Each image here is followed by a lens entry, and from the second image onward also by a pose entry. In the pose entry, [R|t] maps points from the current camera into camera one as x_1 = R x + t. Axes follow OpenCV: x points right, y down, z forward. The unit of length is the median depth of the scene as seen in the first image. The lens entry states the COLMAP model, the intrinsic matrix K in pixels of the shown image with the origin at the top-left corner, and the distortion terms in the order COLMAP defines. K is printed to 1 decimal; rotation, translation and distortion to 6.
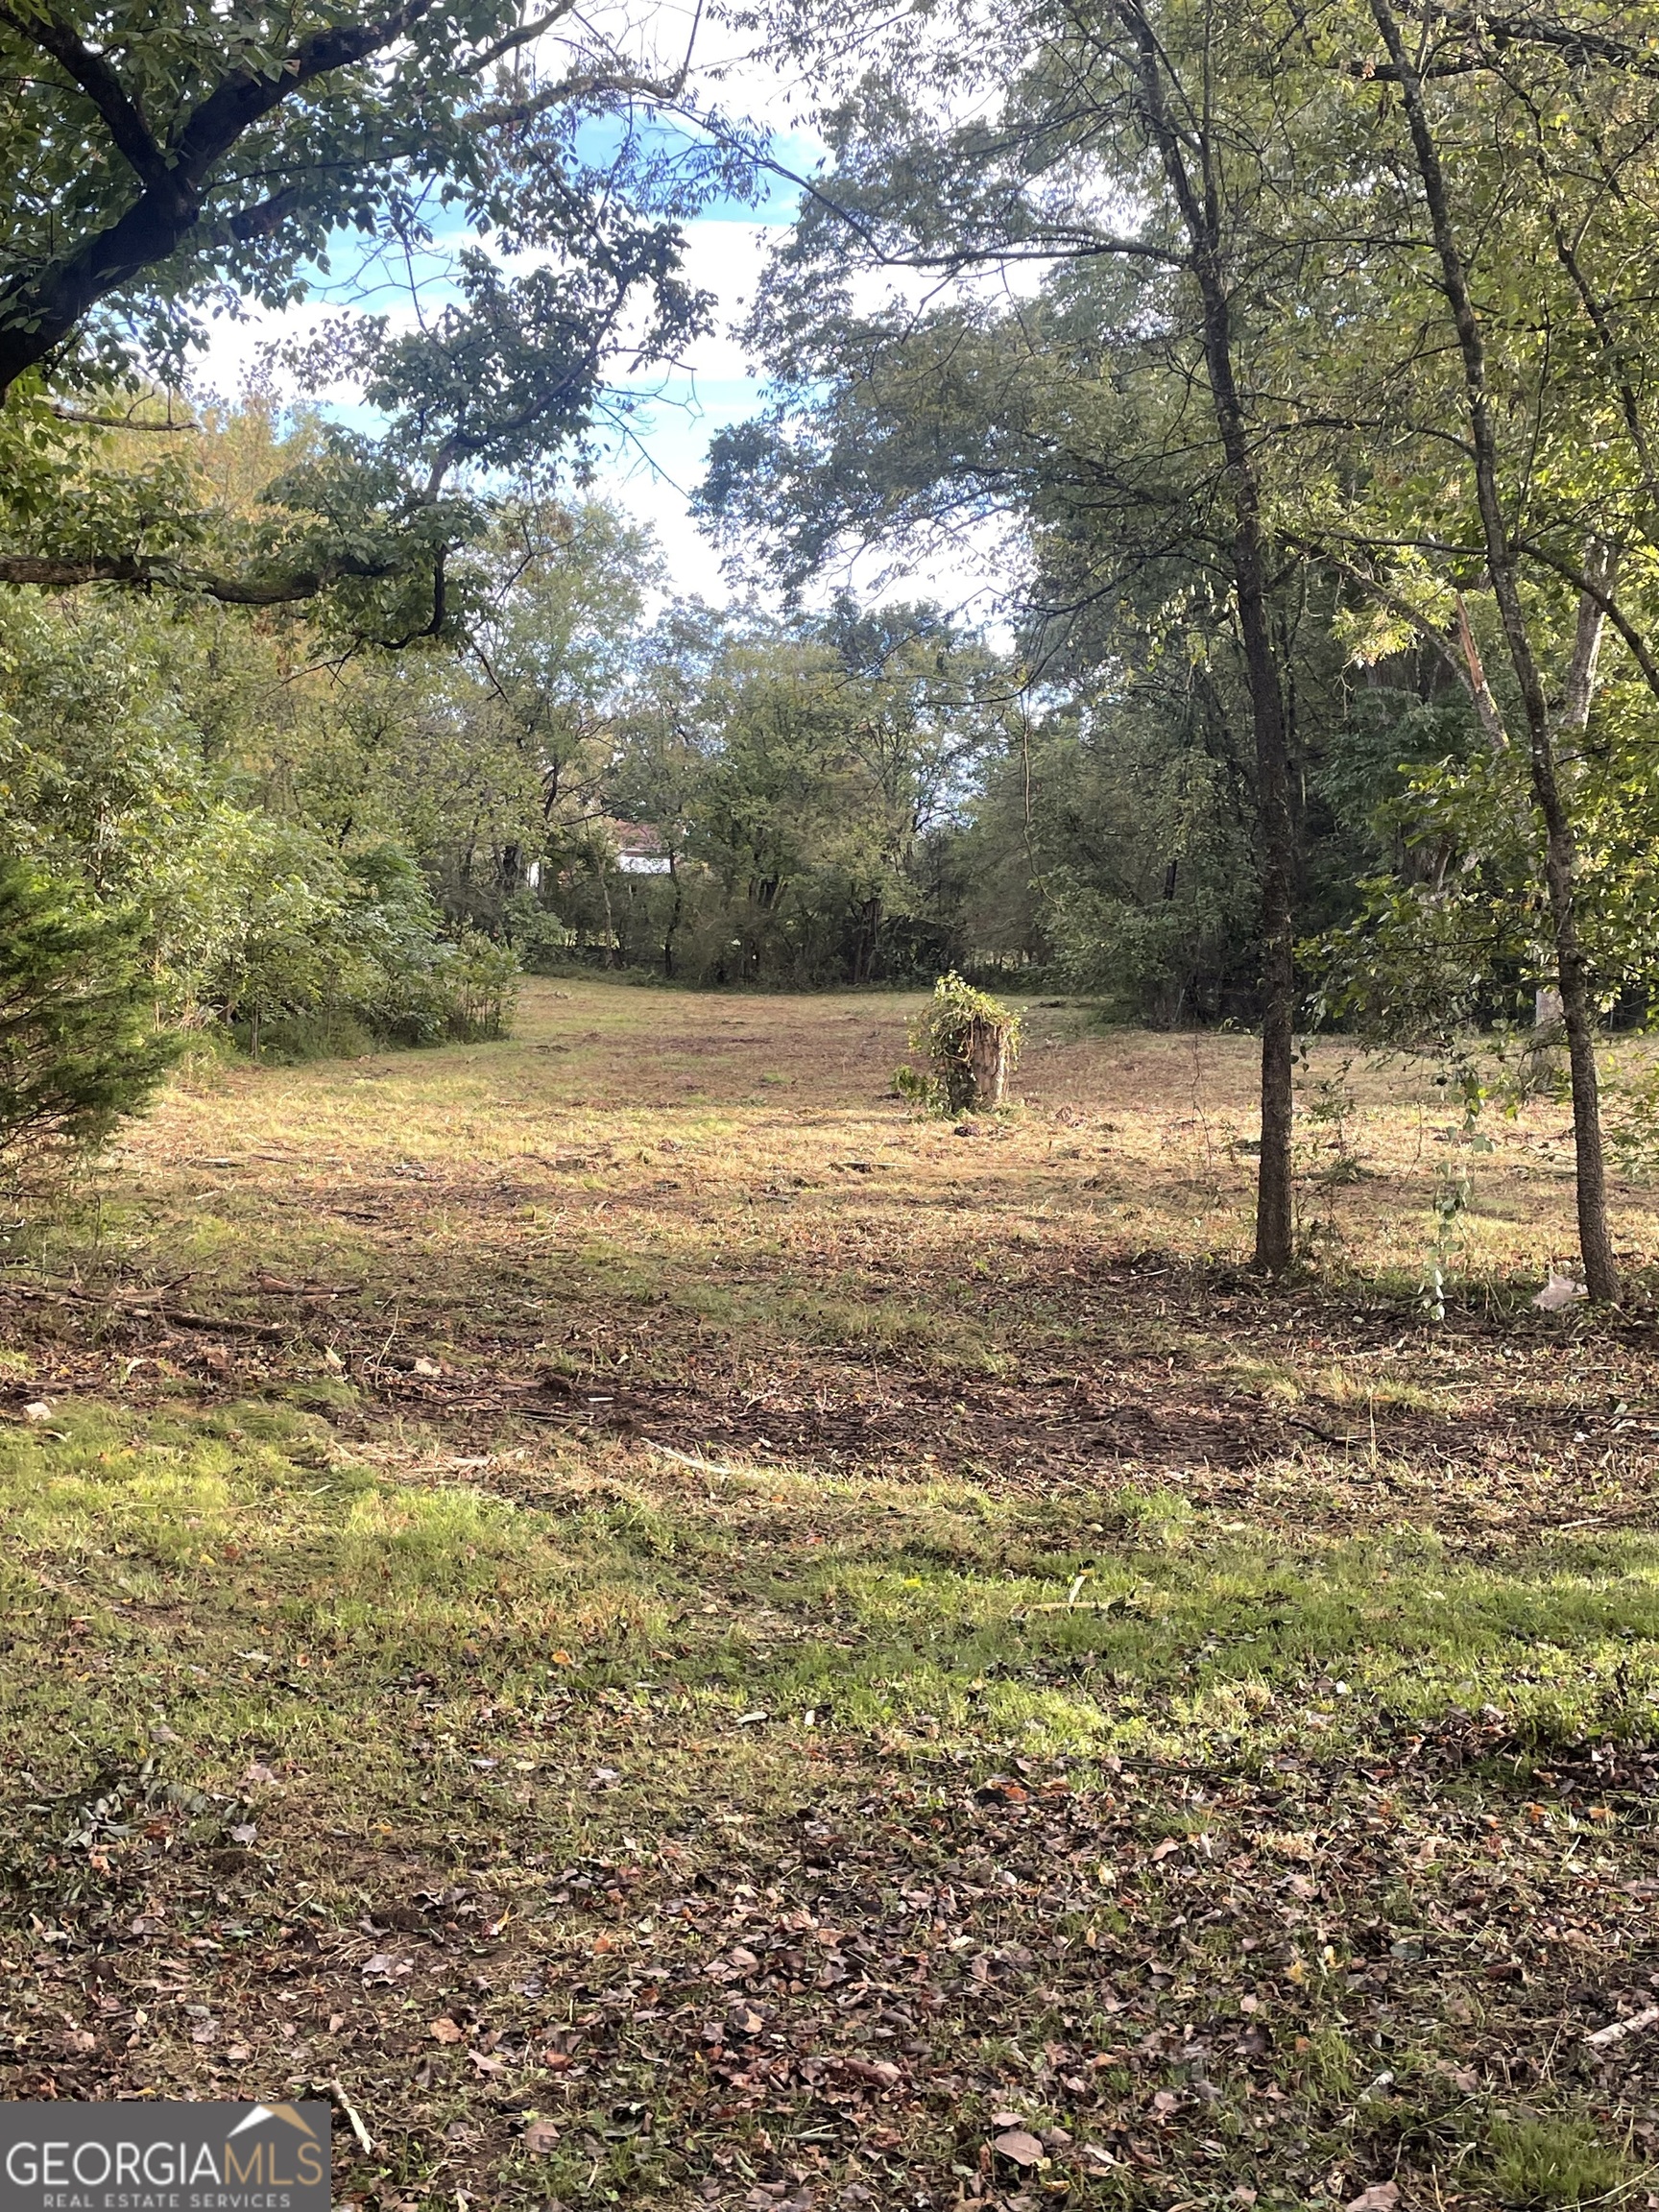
lens RADIAL K [[2513.5, 0, 829.9], [0, 2513.5, 1108.3], [0, 0, 1]] dist [0.143706, 0.000000]
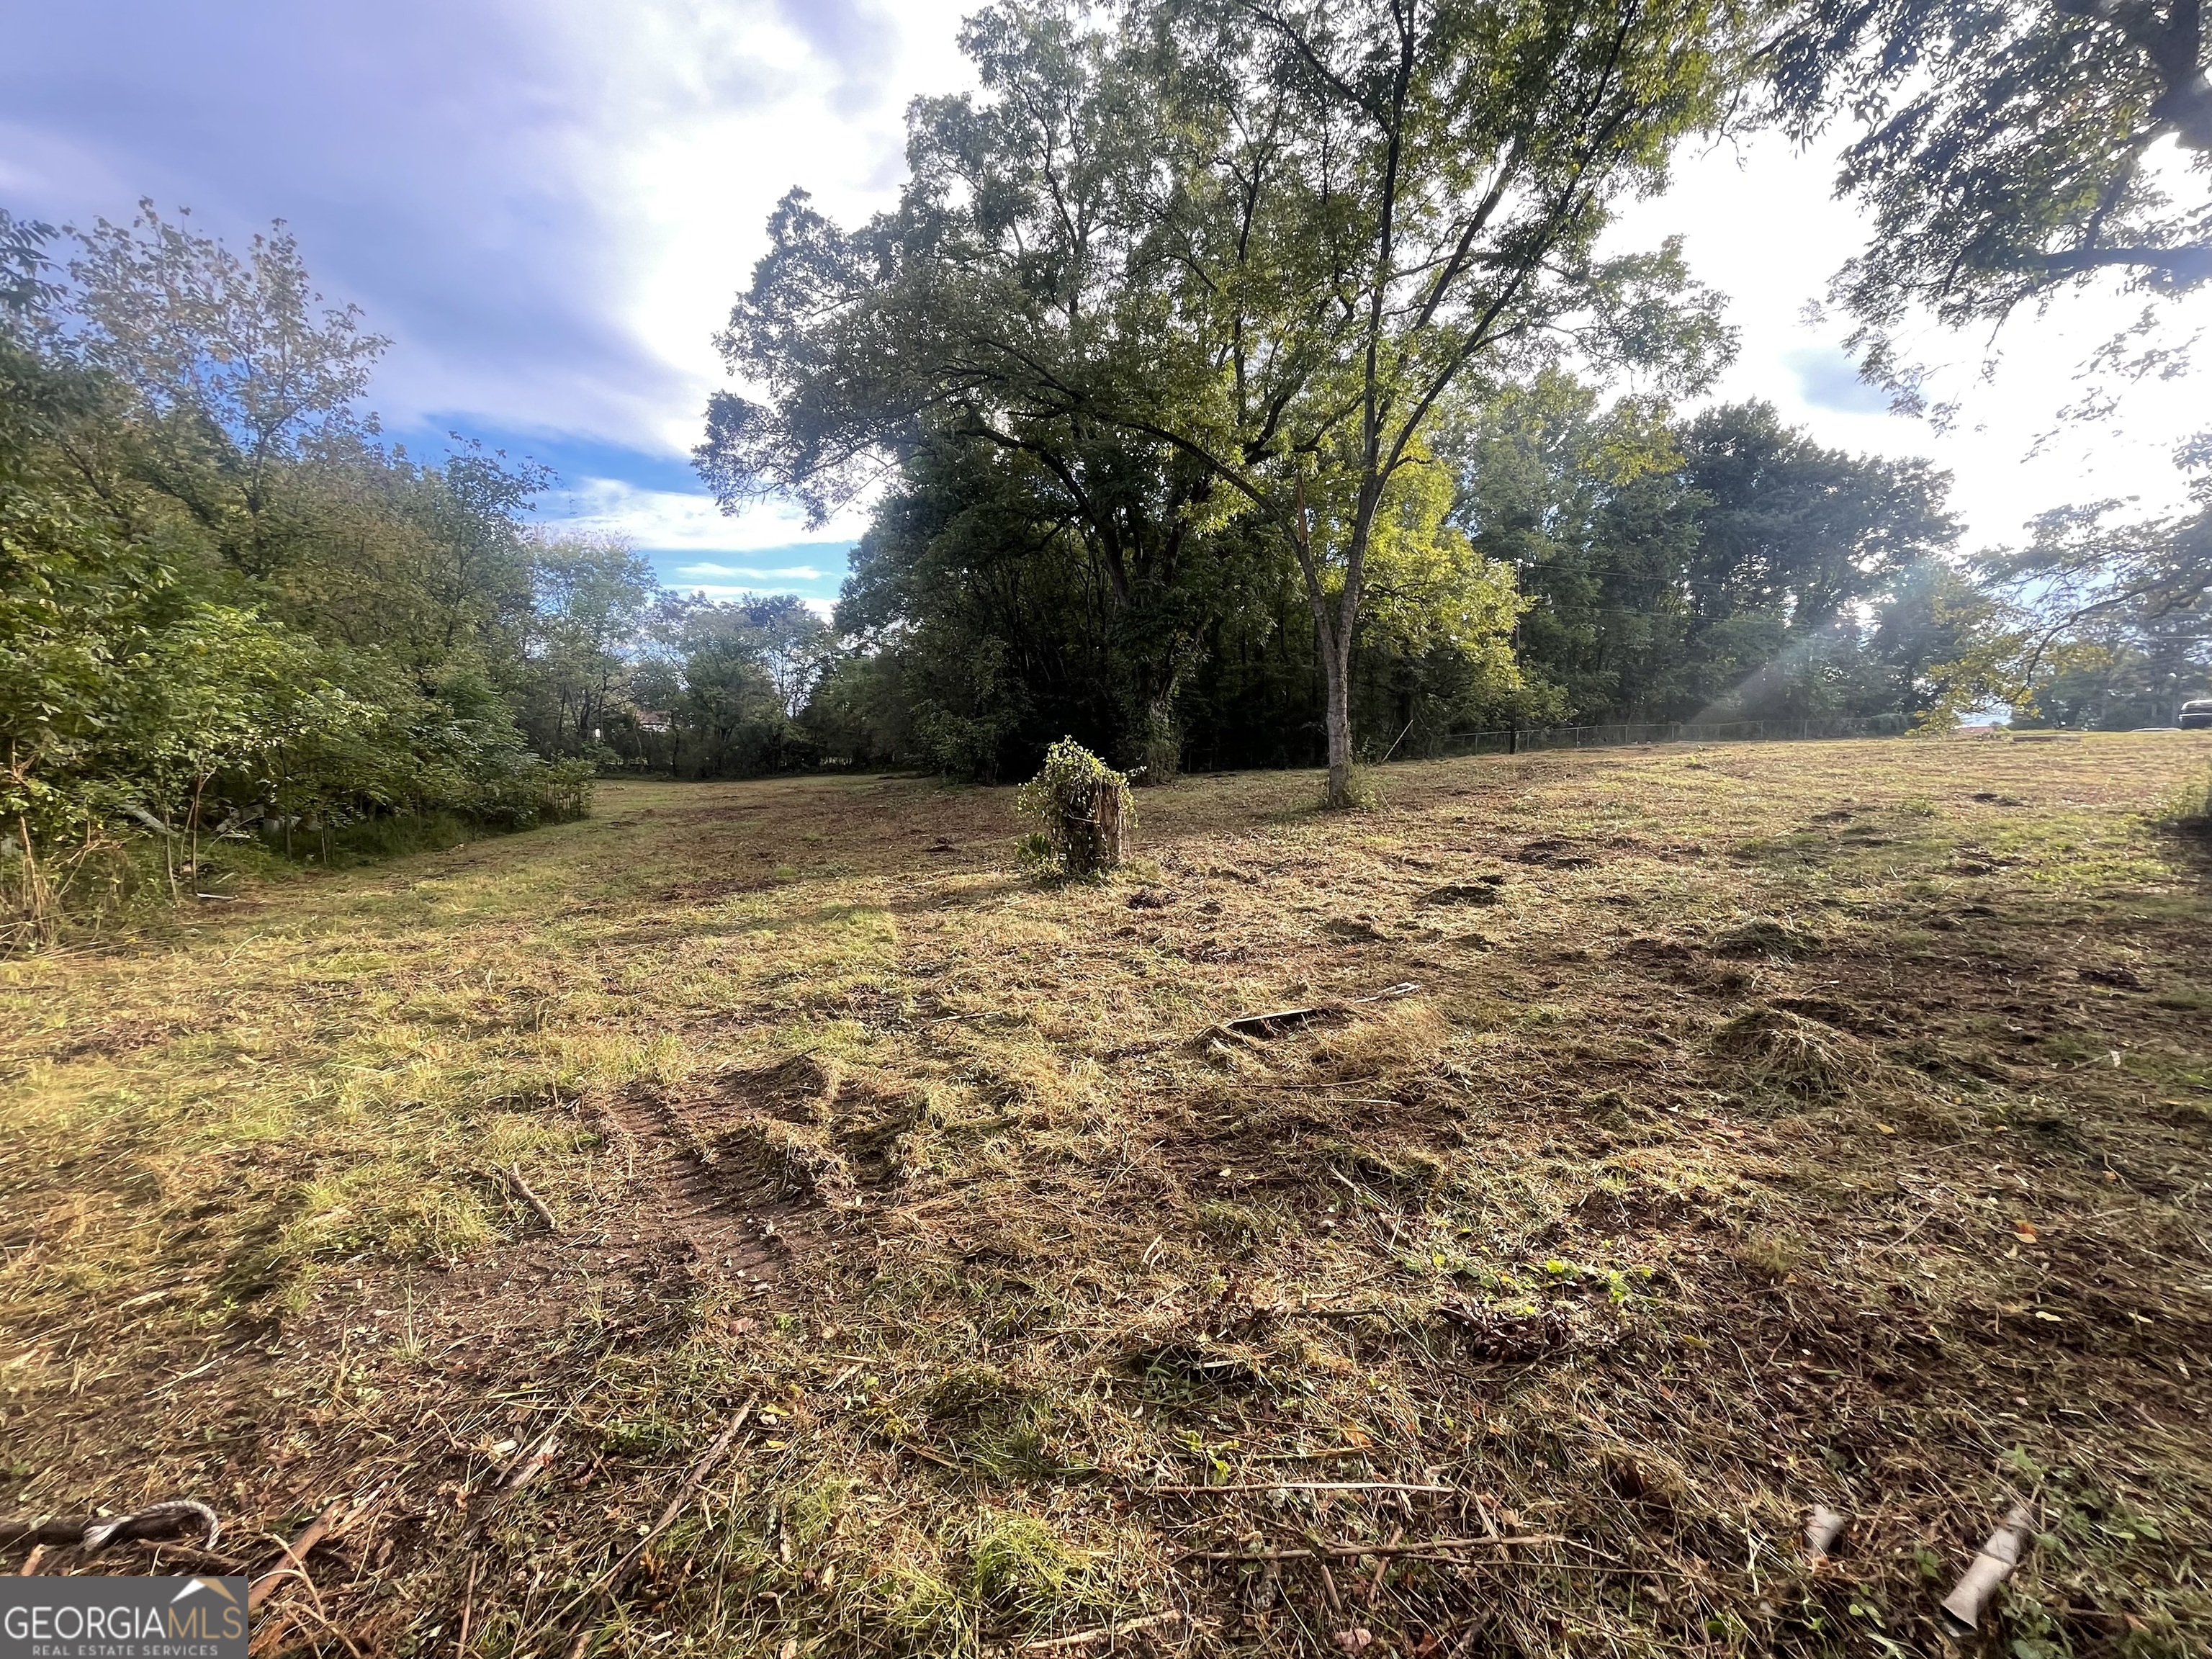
lens RADIAL K [[887.4, 0, 1097.8], [0, 887.4, 838.1], [0, 0, 1]] dist [-0.003804, 0.000507]
pose [[0.922087, -0.083360, 0.377897, -0.026641], [0.072299, 0.996439, 0.043391, -0.009233], [-0.380168, -0.012689, 0.924830, 0.216963]]
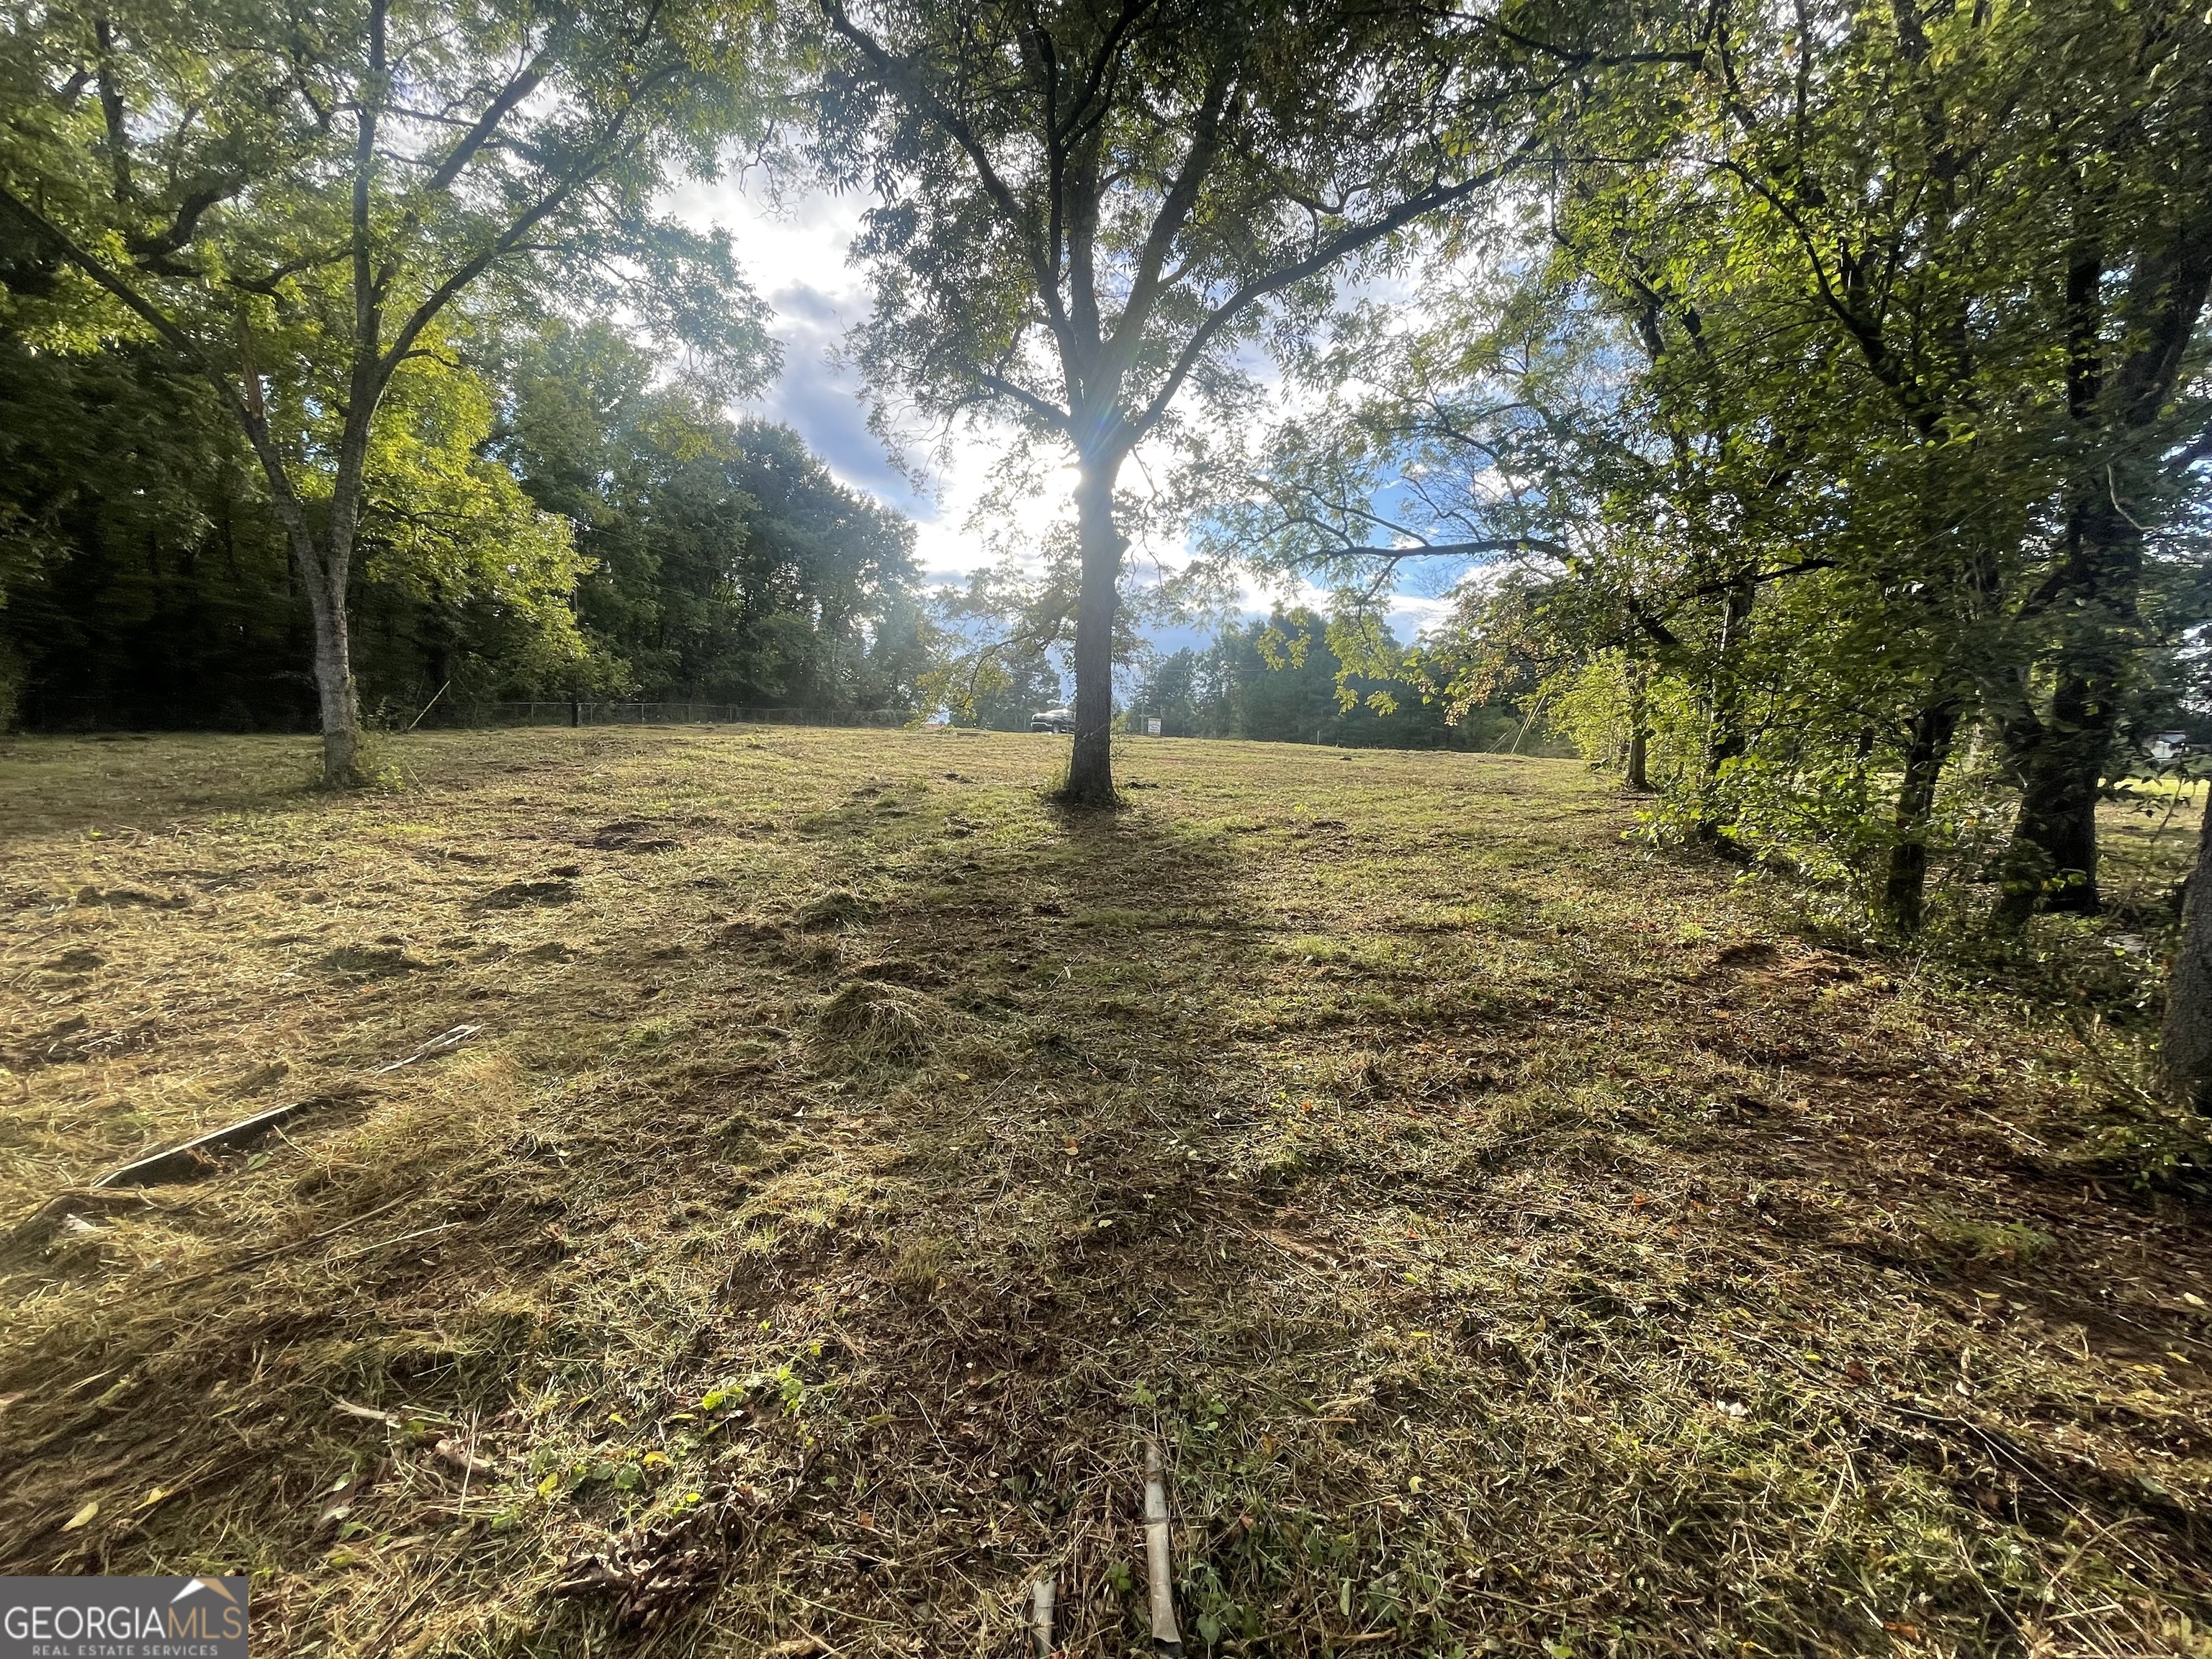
lens RADIAL K [[887.4, 0, 1099.3], [0, 887.4, 826.5], [0, 0, 1]] dist [-0.003804, 0.000507]
pose [[0.207171, -0.120473, 0.970859, -0.020495], [0.037538, 0.992637, 0.115165, -0.009440], [-0.977584, 0.012585, 0.210168, 0.224014]]
